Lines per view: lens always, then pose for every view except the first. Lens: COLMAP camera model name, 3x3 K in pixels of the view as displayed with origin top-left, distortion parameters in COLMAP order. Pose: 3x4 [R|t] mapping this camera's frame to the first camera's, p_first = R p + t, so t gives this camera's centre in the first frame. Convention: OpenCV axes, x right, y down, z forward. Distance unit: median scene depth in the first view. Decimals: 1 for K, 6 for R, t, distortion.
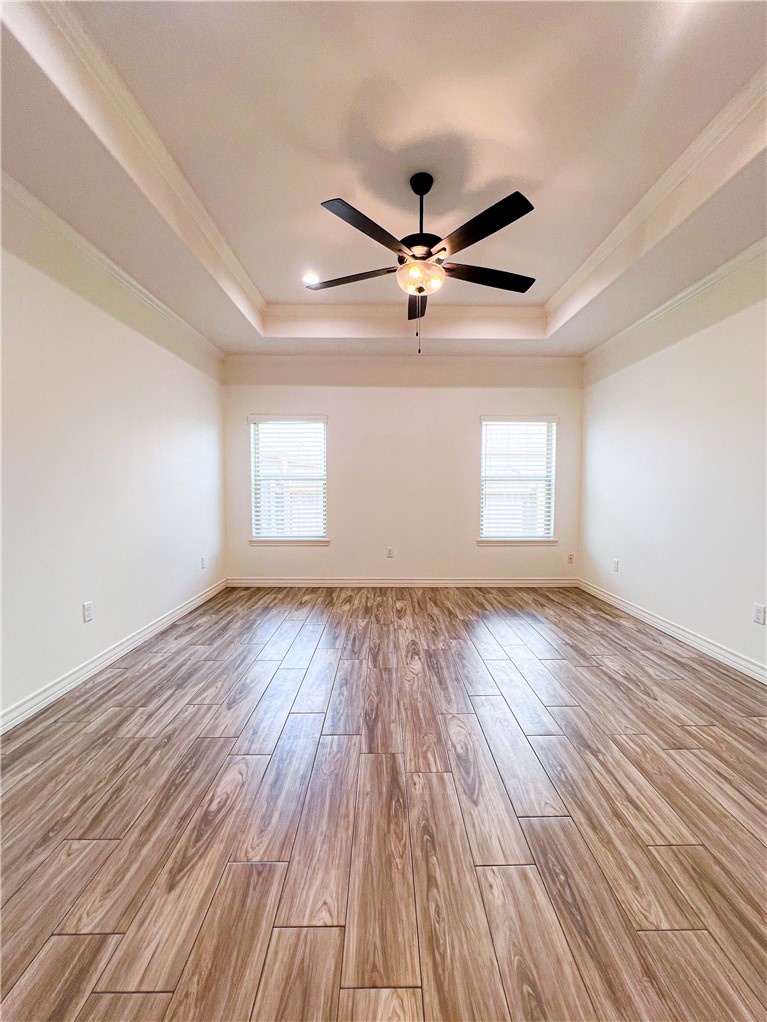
lens RADIAL K [[411.6, 0, 380.6], [0, 411.6, 503.8], [0, 0, 1]] dist [-0.003628, 0.001128]
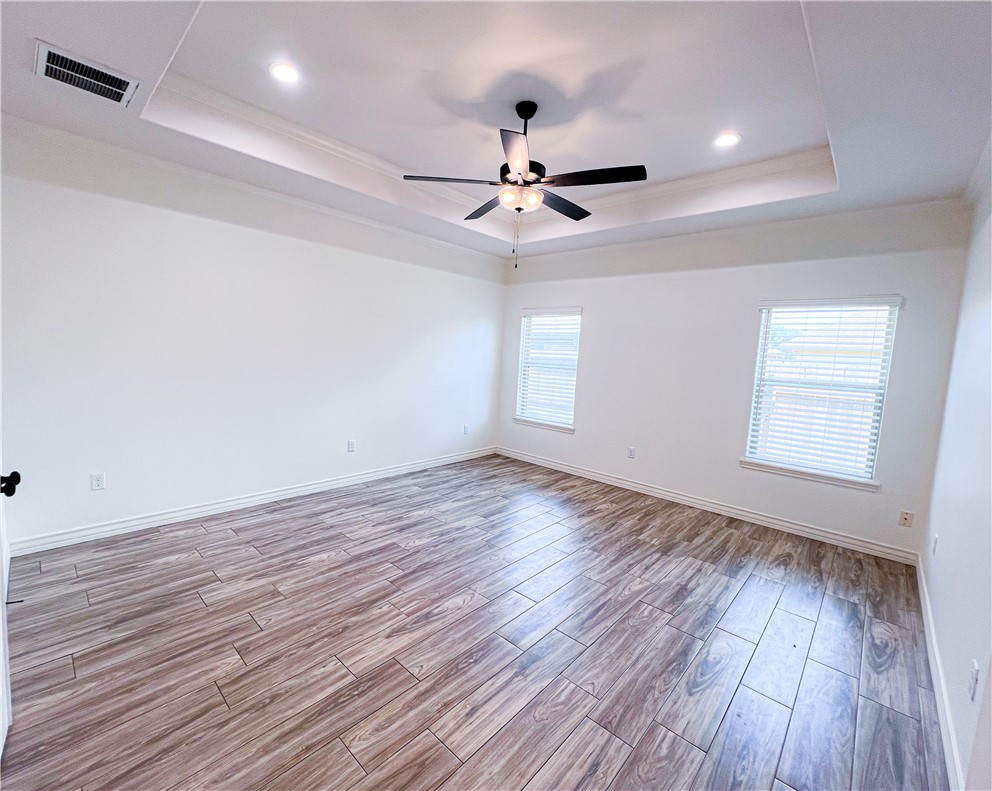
lens RADIAL K [[428.6, 0, 488.7], [0, 428.6, 386.1], [0, 0, 1]] dist [0.000551, -0.000171]
pose [[0.720739, 0.093921, -0.686815, 0.904574], [-0.079105, 0.995450, 0.053114, -0.118550], [0.688678, 0.016049, 0.724889, 0.139930]]
